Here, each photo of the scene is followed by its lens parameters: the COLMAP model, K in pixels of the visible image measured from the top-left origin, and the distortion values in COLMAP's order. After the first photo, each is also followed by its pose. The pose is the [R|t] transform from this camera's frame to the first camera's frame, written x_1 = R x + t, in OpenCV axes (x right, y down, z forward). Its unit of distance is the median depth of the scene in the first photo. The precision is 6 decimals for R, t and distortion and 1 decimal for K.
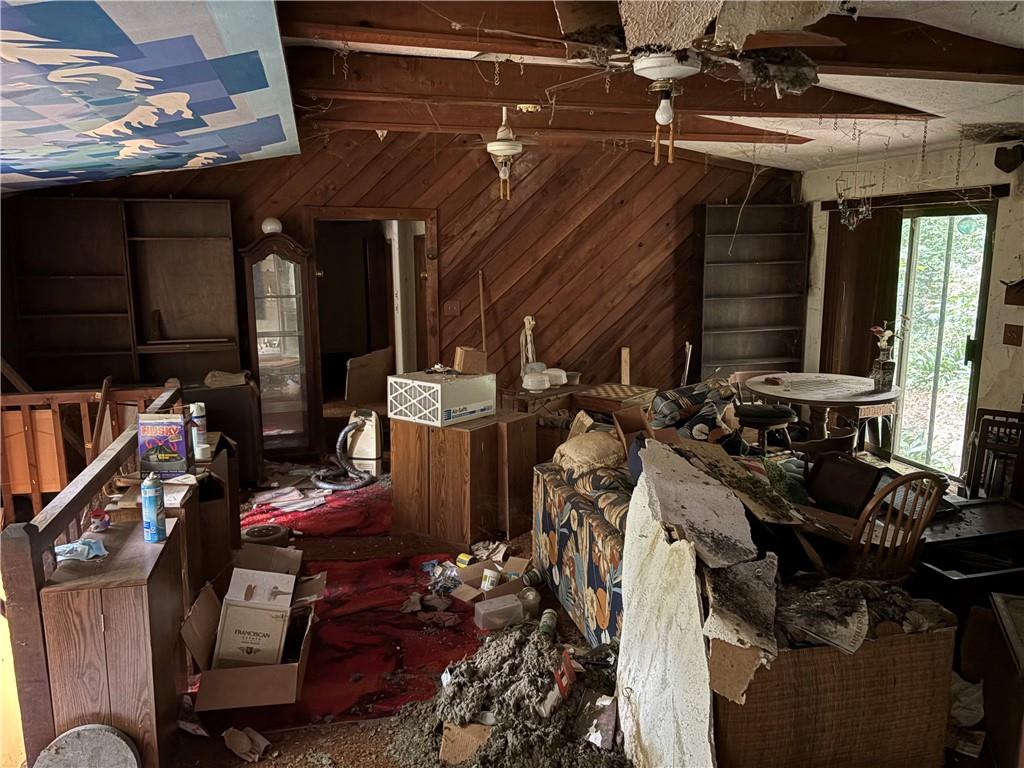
lens RADIAL K [[771.5, 0, 516.8], [0, 771.5, 382.7], [0, 0, 1]] dist [0.018999, -0.004118]
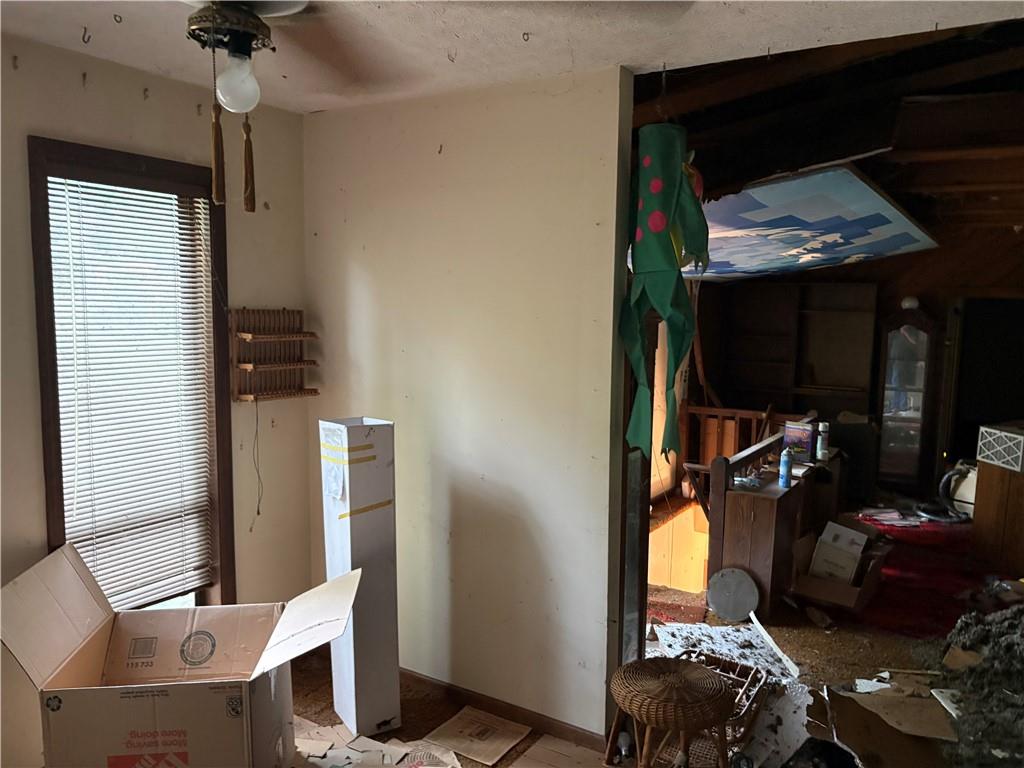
lens RADIAL K [[771.5, 0, 516.8], [0, 771.5, 382.7], [0, 0, 1]] dist [0.018999, -0.004118]
pose [[0.687264, 0.088861, -0.720952, 0.251478], [-0.148195, 0.988768, -0.019400, 0.066917], [0.711130, 0.120175, 0.692713, -0.471140]]
